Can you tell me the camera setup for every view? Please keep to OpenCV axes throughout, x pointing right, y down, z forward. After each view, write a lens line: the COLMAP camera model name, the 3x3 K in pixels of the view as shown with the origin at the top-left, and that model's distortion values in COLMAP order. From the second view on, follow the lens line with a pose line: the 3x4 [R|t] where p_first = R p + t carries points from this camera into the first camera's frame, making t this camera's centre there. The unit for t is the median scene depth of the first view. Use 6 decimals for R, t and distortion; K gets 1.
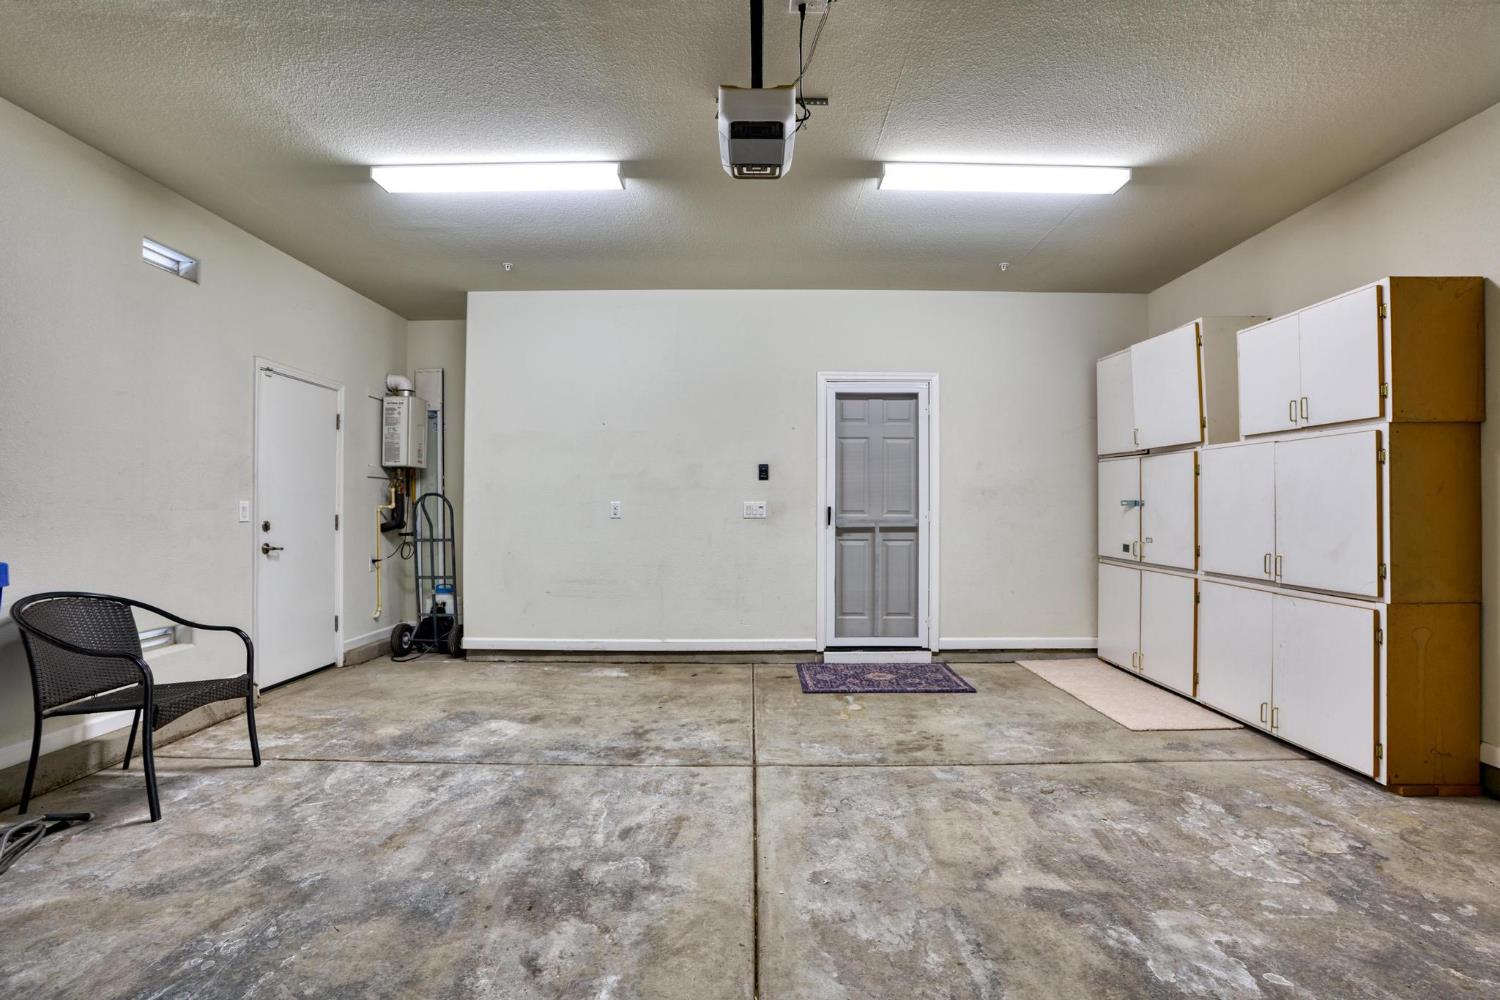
lens RADIAL K [[670.1, 0, 752.0], [0, 670.1, 500.8], [0, 0, 1]] dist [-0.003414, 0.000167]
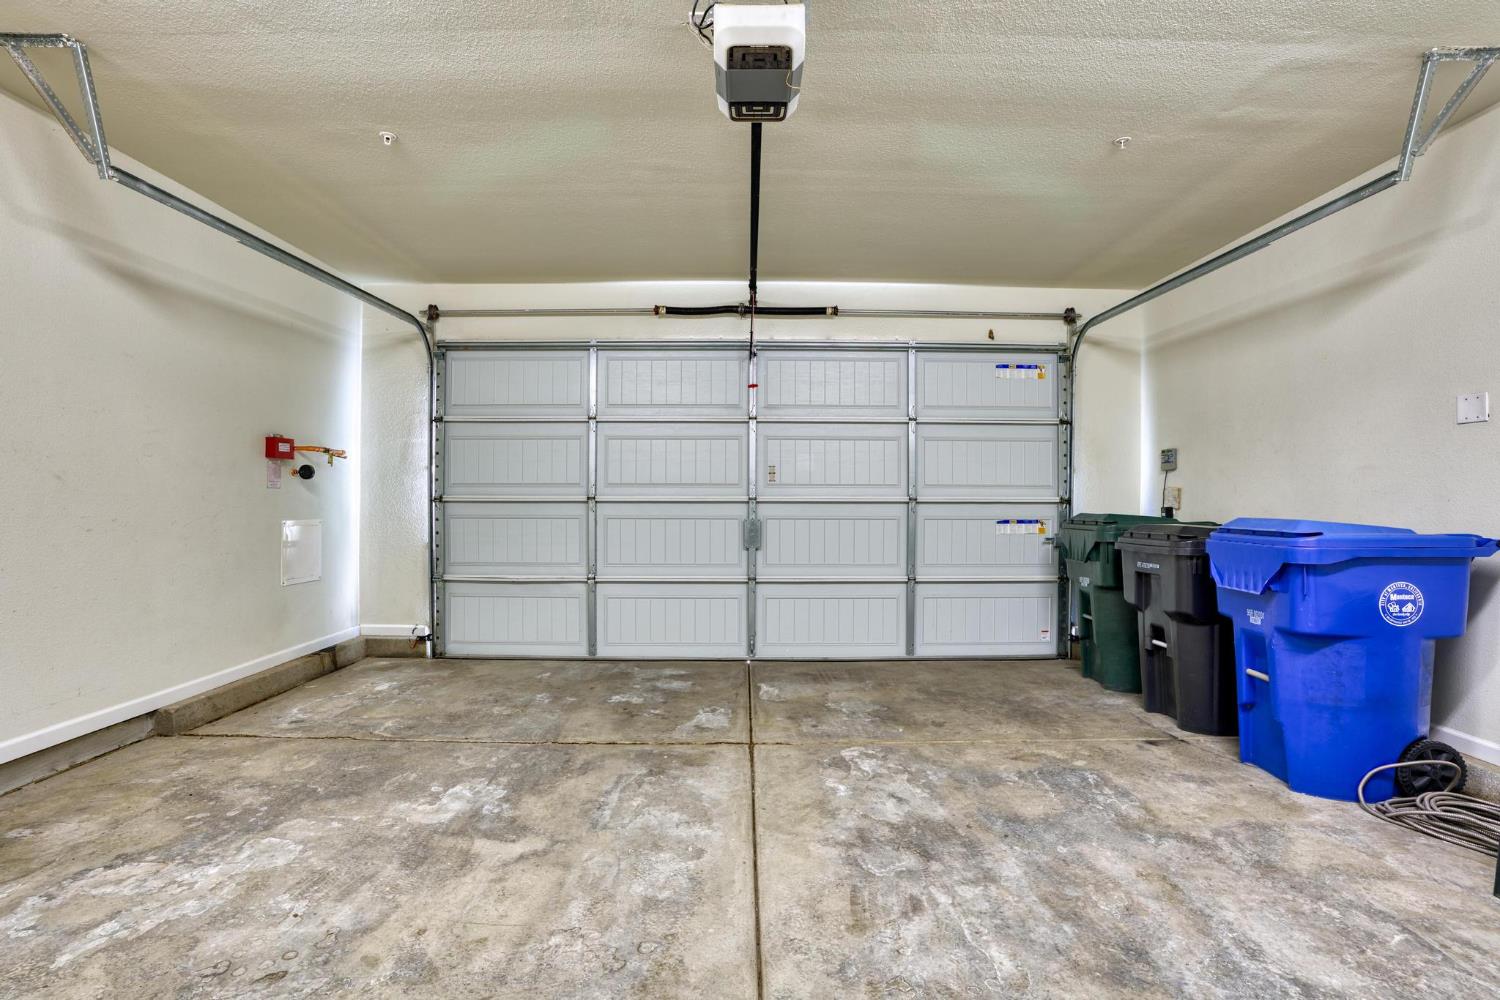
lens RADIAL K [[670.1, 0, 748.1], [0, 670.1, 501.5], [0, 0, 1]] dist [-0.003414, 0.000167]
pose [[-0.999952, -0.005595, -0.008030, 0.027989], [-0.005536, 0.999958, -0.007351, 0.012343], [0.008071, -0.007306, -0.999941, 2.033982]]
